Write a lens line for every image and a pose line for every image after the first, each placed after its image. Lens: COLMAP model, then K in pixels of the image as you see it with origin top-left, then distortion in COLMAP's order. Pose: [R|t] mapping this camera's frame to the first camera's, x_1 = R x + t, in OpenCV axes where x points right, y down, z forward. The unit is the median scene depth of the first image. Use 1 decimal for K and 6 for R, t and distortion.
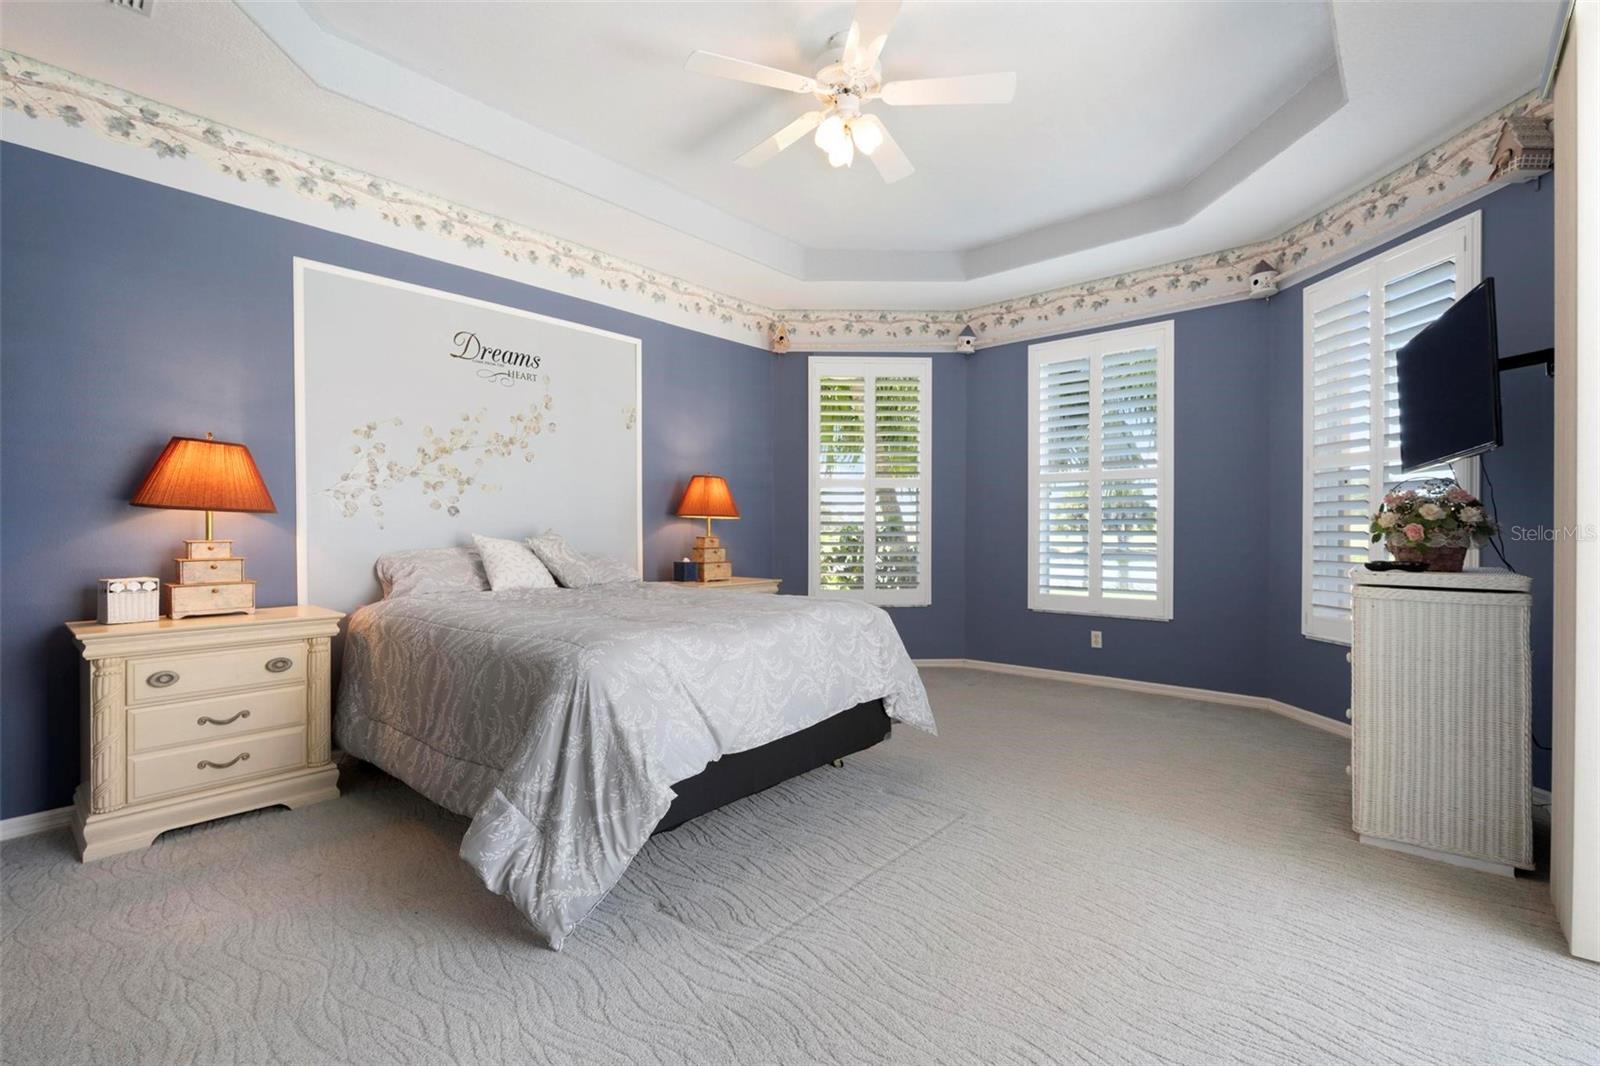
lens RADIAL K [[696.2, 0, 795.7], [0, 696.2, 534.7], [0, 0, 1]] dist [-0.002880, -0.000684]
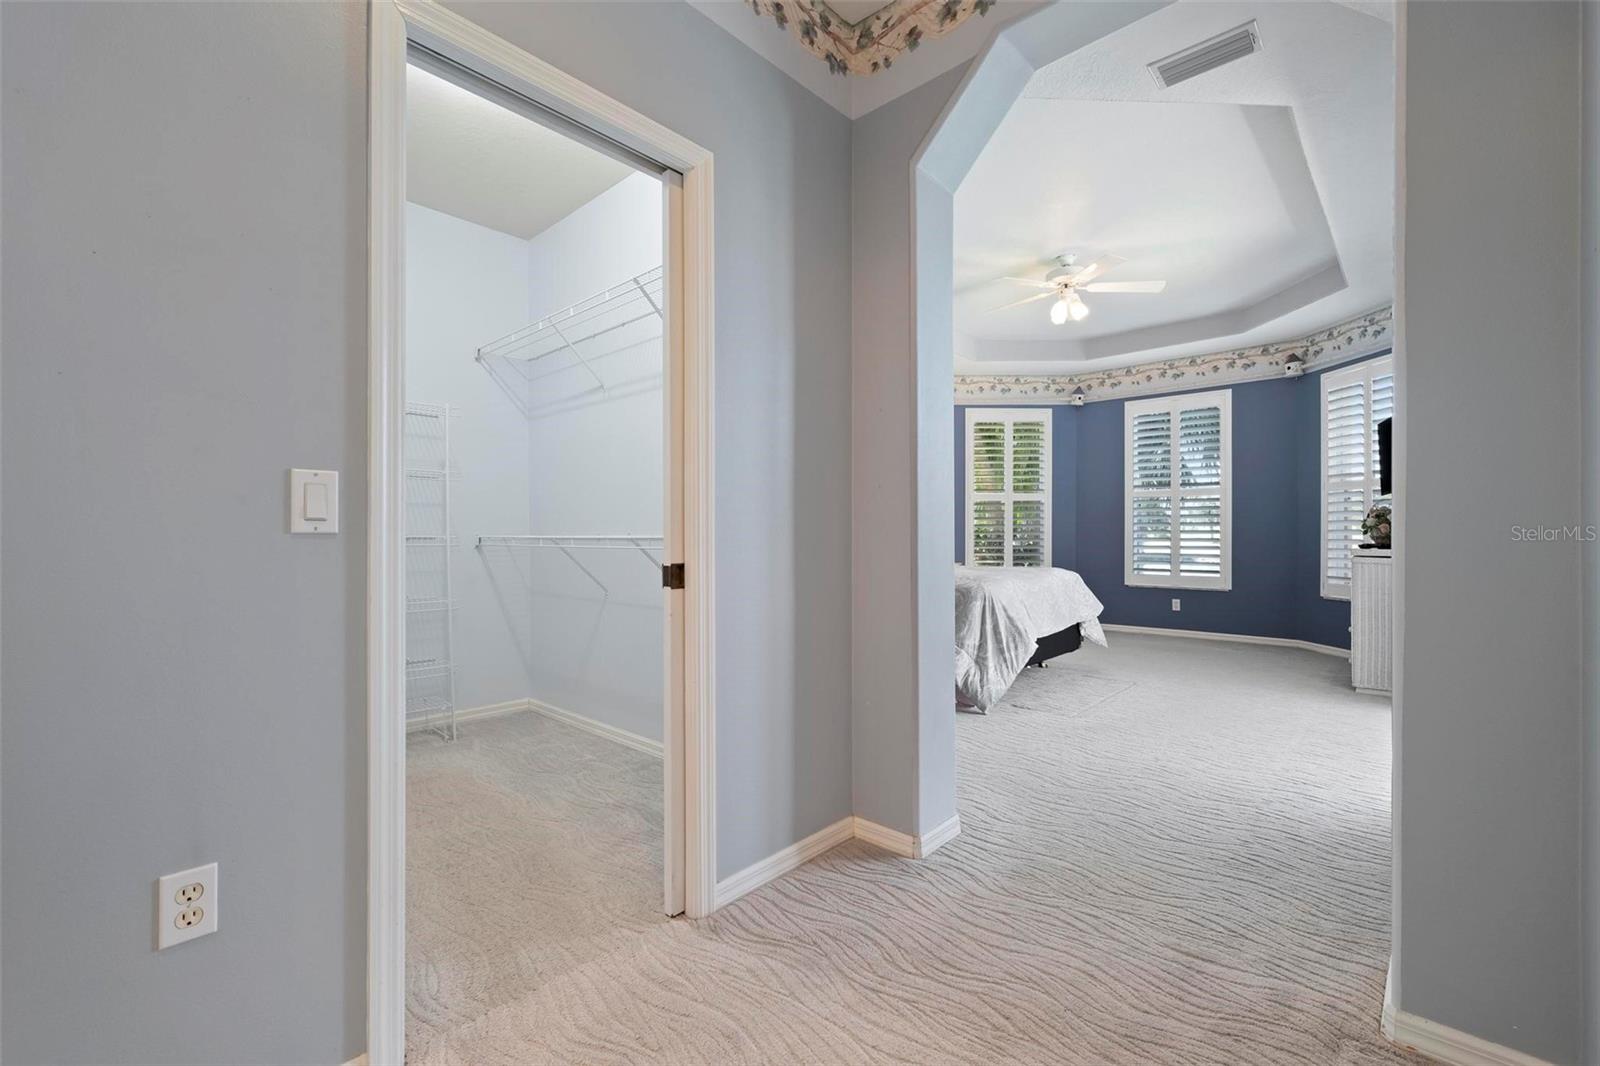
lens RADIAL K [[671.2, 0, 803.3], [0, 671.2, 533.8], [0, 0, 1]] dist [0.001583, -0.000295]
pose [[0.999850, 0.001162, -0.017255, -0.406293], [-0.001305, 0.999965, -0.008292, 0.017470], [0.017245, 0.008314, 0.999817, -0.527631]]
